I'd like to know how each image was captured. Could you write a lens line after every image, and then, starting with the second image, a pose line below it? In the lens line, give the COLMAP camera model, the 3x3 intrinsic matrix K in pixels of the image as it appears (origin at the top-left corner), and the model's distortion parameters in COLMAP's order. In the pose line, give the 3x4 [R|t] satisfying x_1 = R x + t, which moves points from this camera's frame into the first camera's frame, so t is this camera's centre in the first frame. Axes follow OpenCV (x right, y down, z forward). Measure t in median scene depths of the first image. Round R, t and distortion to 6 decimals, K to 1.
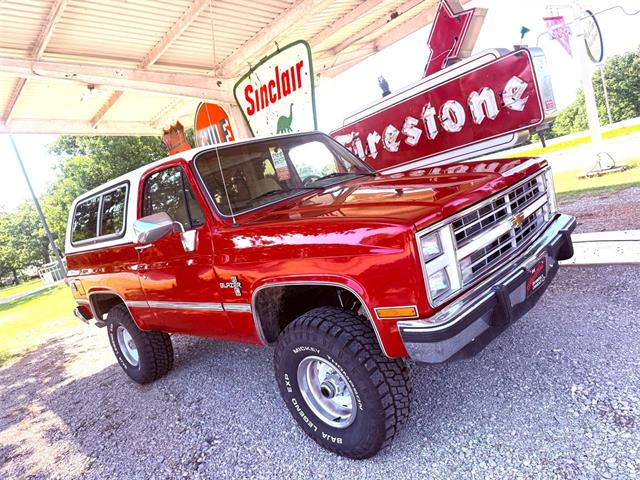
lens RADIAL K [[446.5, 0, 323.8], [0, 446.5, 242.6], [0, 0, 1]] dist [0.014160, -0.012052]
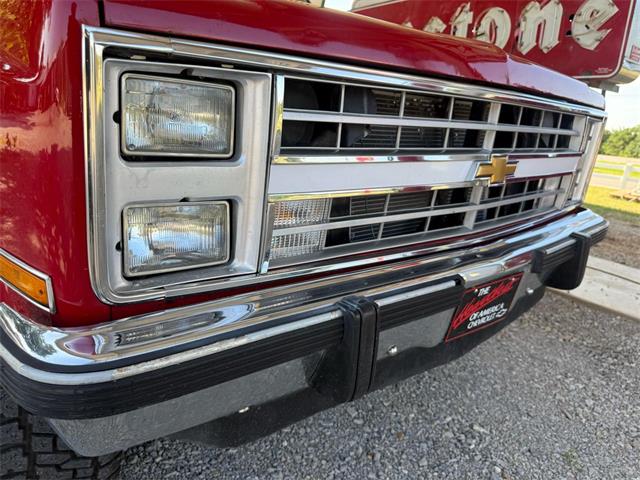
lens RADIAL K [[446.5, 0, 322.1], [0, 446.5, 239.7], [0, 0, 1]] dist [0.014160, -0.012052]
pose [[0.938063, 0.346044, 0.017038, 0.255235], [-0.345001, 0.928459, 0.137614, 0.009500], [0.031801, -0.134969, 0.990339, 0.491941]]
